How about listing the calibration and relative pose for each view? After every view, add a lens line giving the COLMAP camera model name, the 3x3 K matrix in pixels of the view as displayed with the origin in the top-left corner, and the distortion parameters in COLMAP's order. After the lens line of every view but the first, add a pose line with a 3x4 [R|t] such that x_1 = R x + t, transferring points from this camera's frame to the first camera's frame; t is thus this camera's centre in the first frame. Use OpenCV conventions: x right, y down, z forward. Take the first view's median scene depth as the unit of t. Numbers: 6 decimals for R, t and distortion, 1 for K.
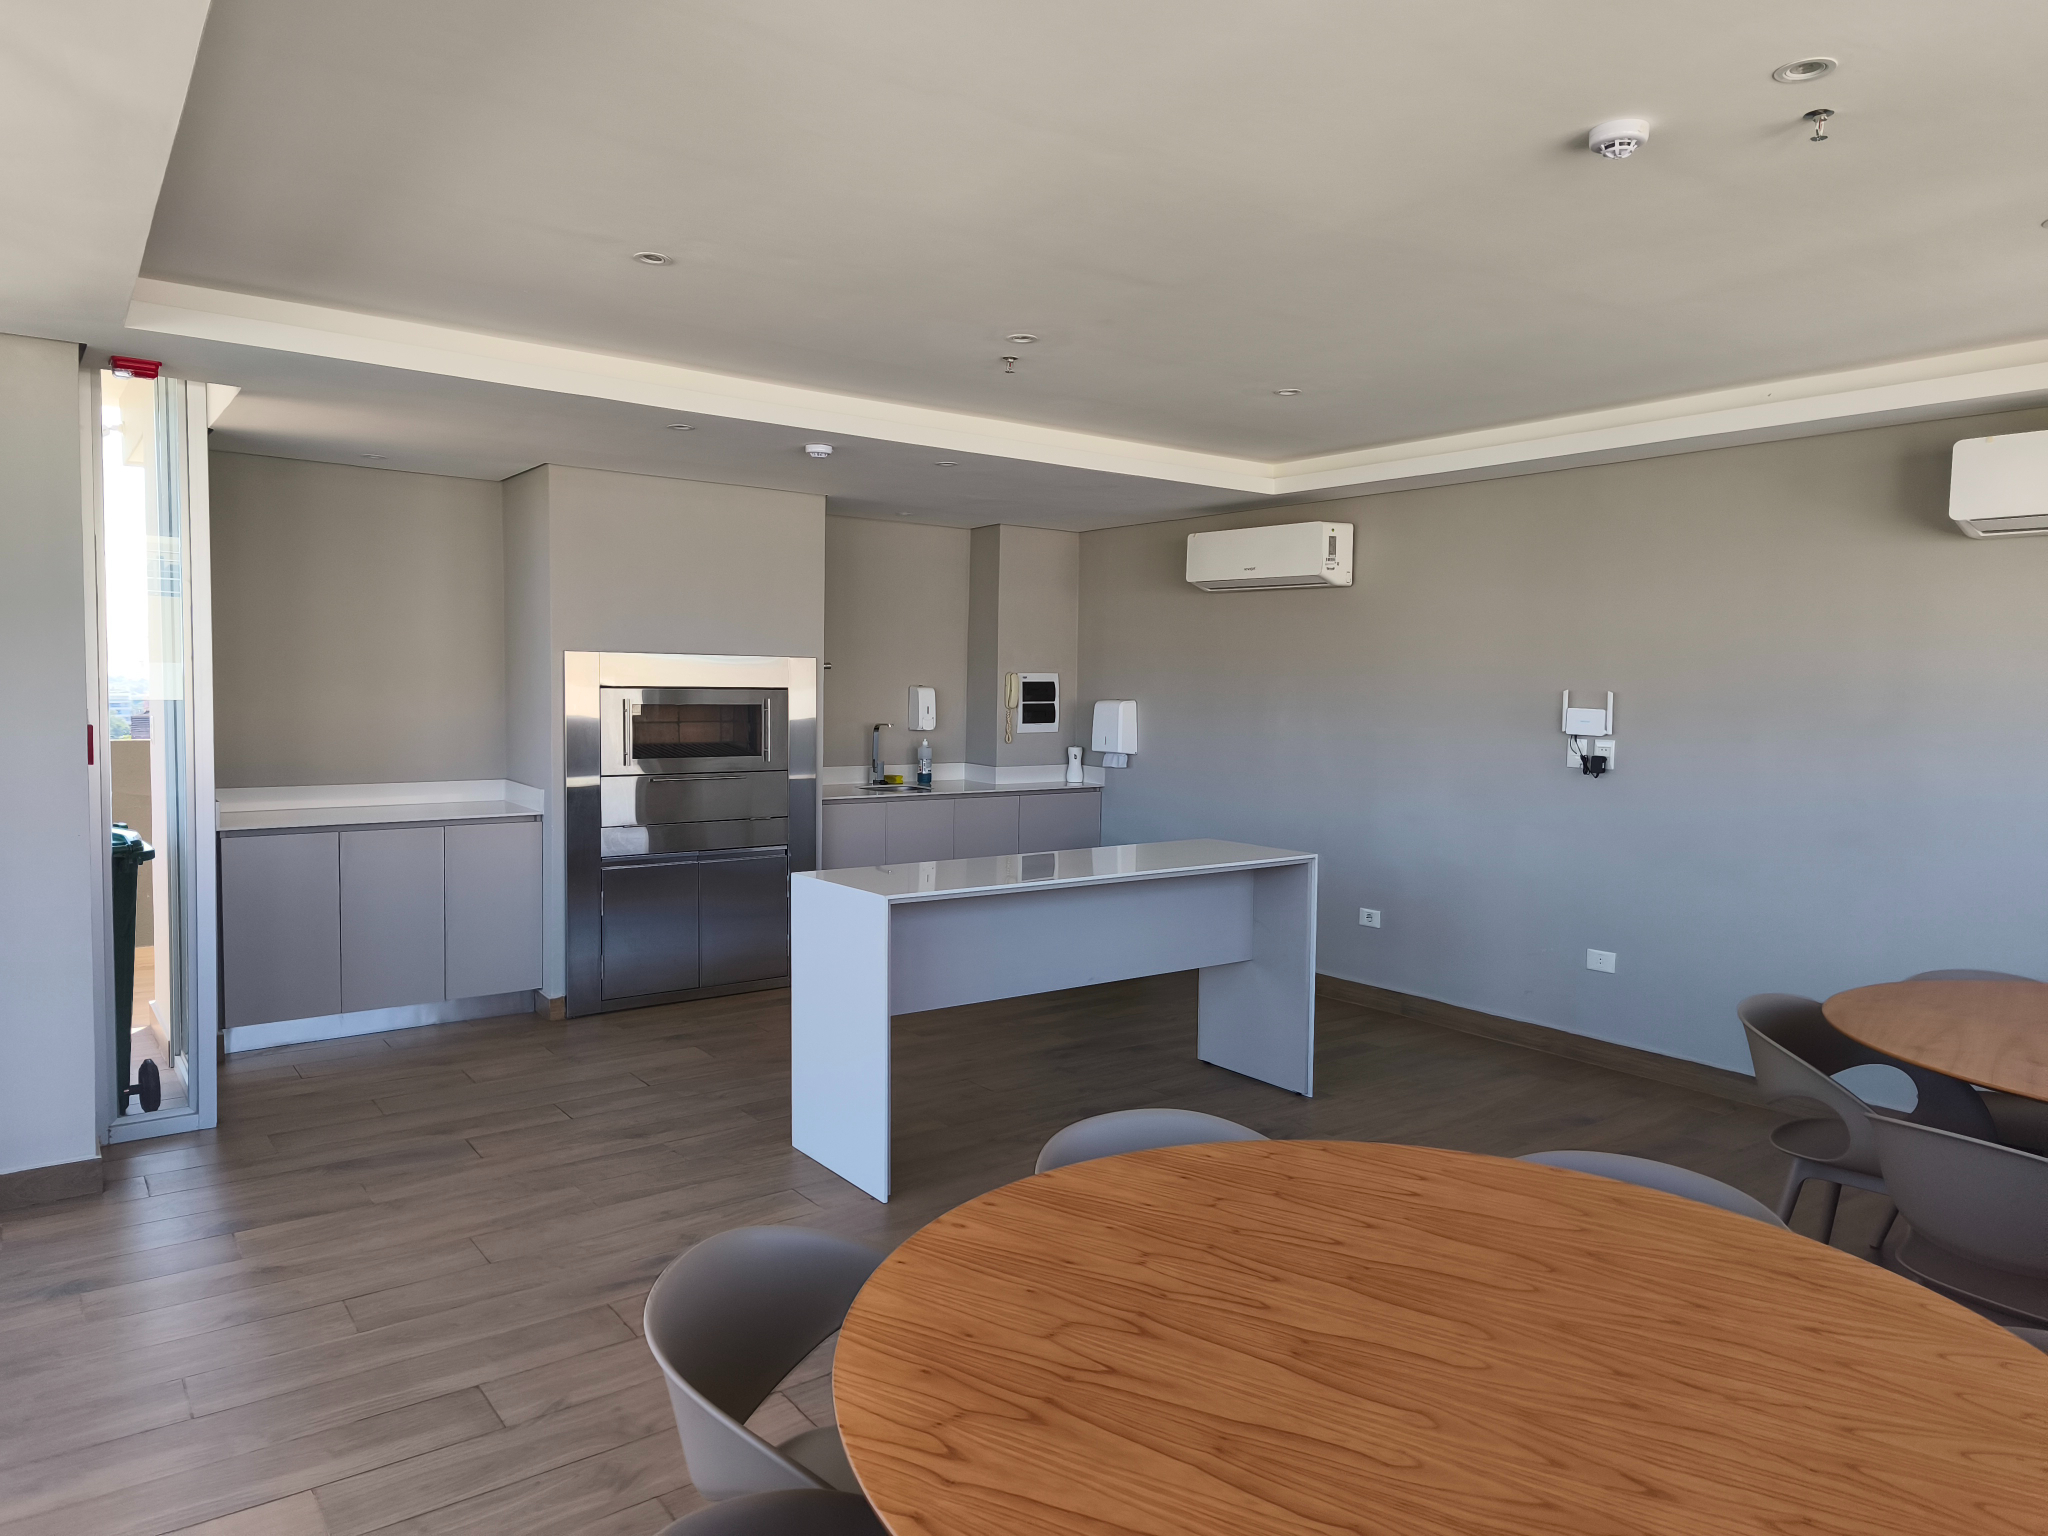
lens RADIAL K [[1371.8, 0, 1024.0], [0, 1371.8, 768.0], [0, 0, 1]] dist [0.054633, 0.000509]
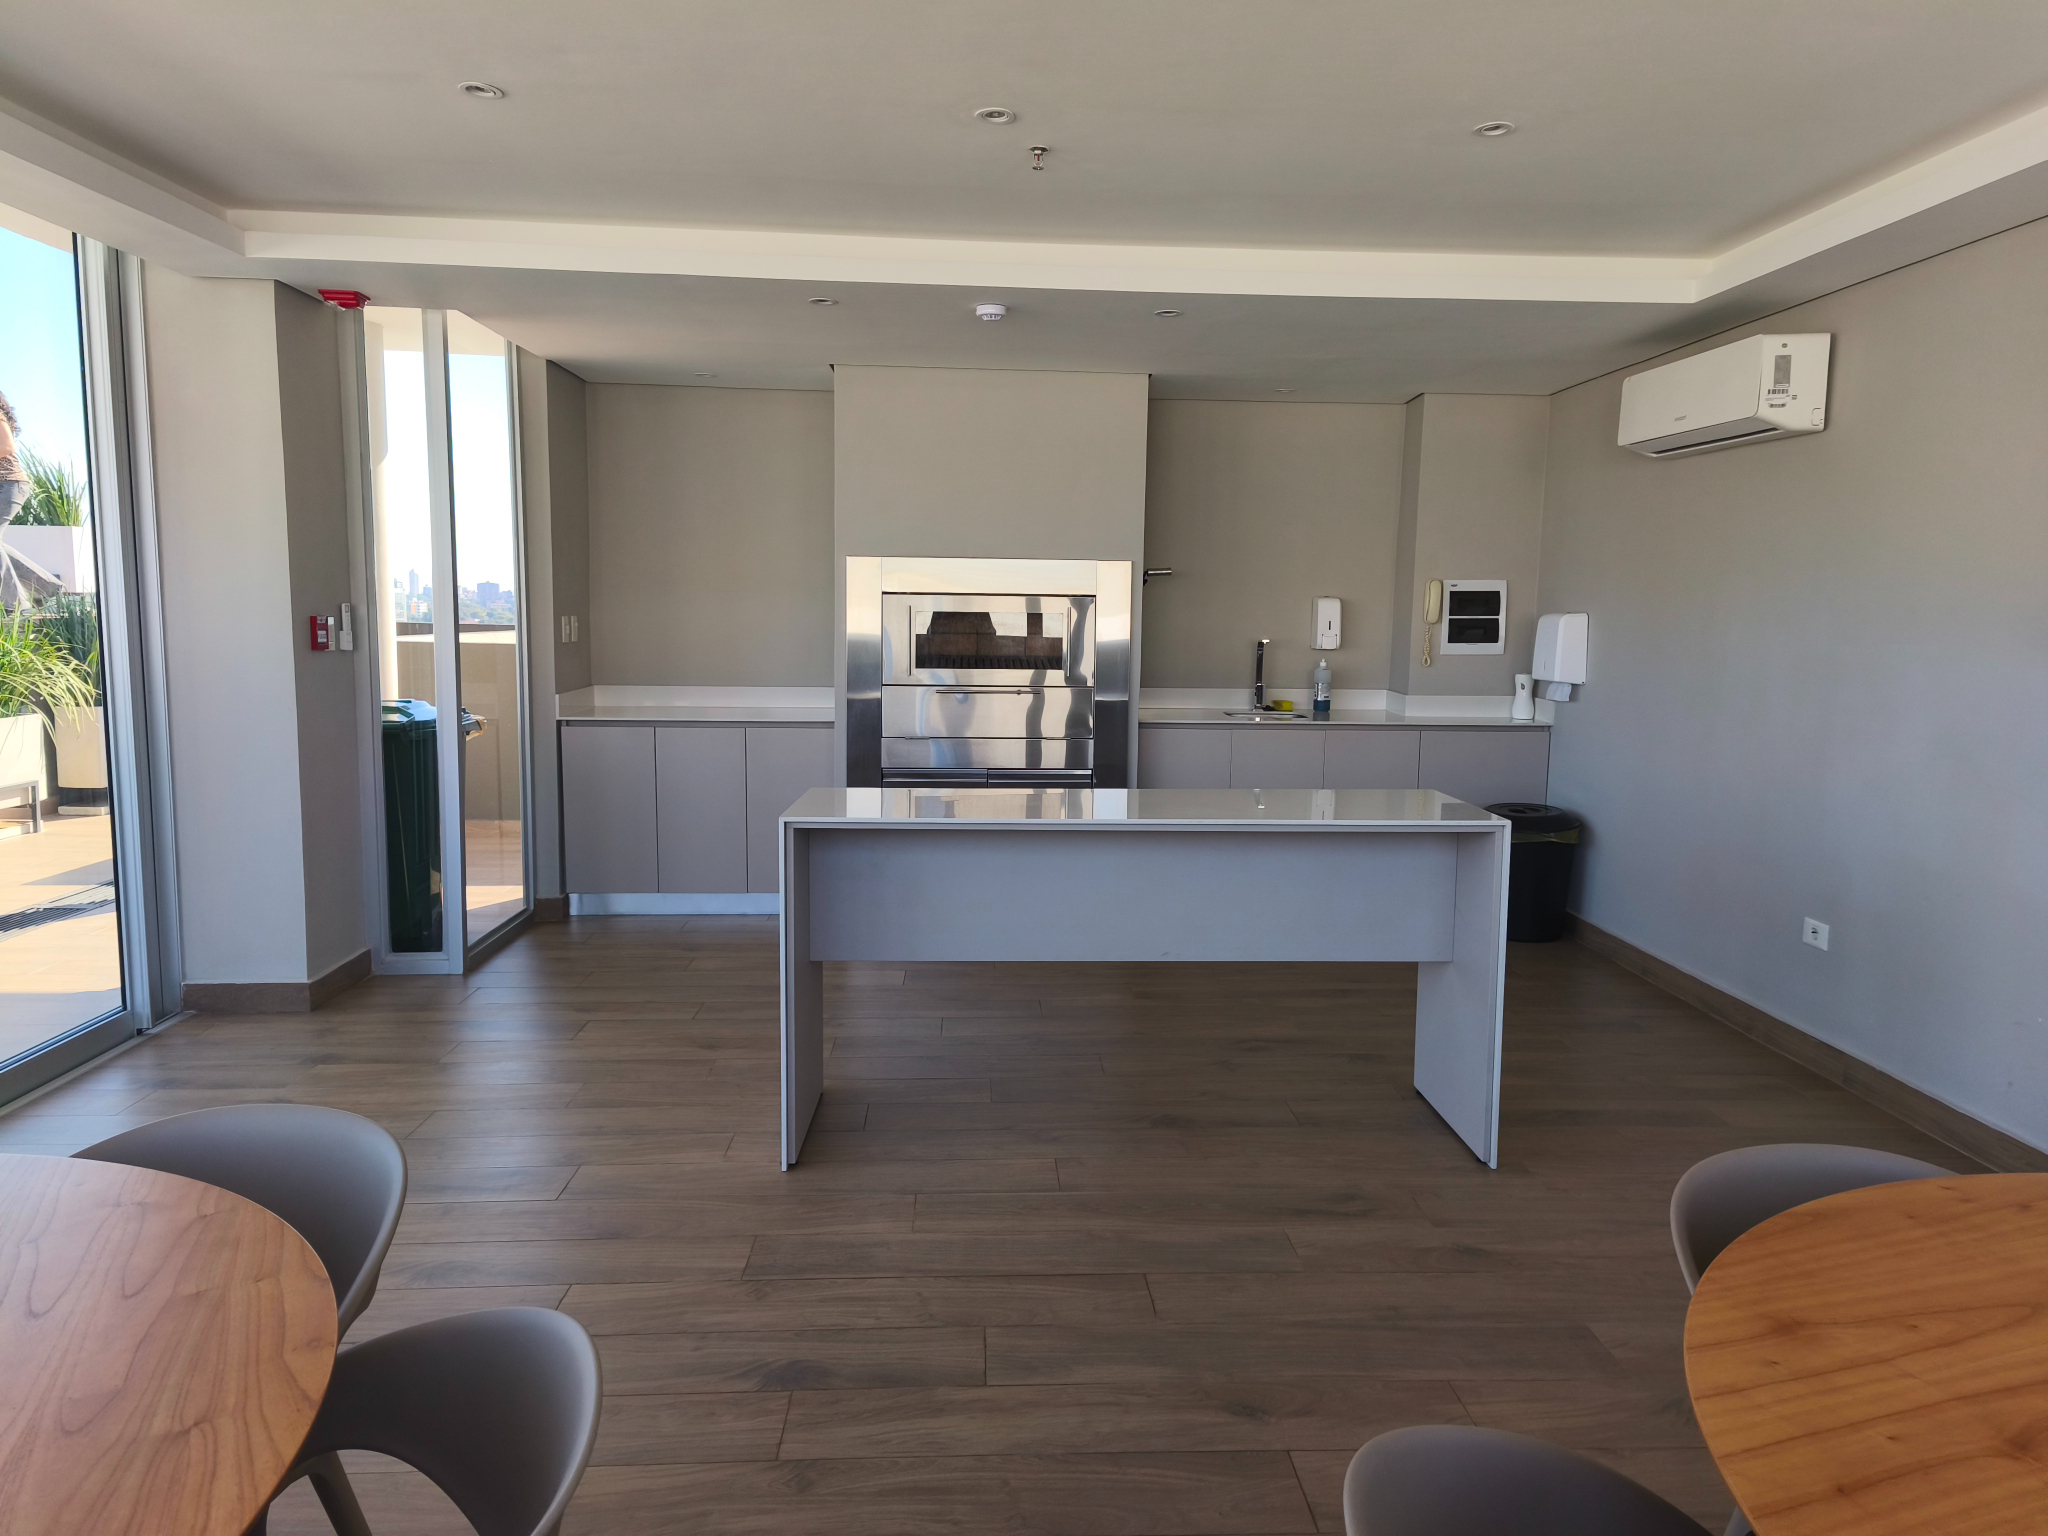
lens RADIAL K [[1371.8, 0, 1024.0], [0, 1371.8, 768.0], [0, 0, 1]] dist [0.054633, 0.000509]
pose [[0.830266, 0.063311, -0.553760, 0.294325], [-0.037752, 0.997634, 0.057457, 0.004574], [0.556088, -0.026799, 0.830692, 0.223222]]
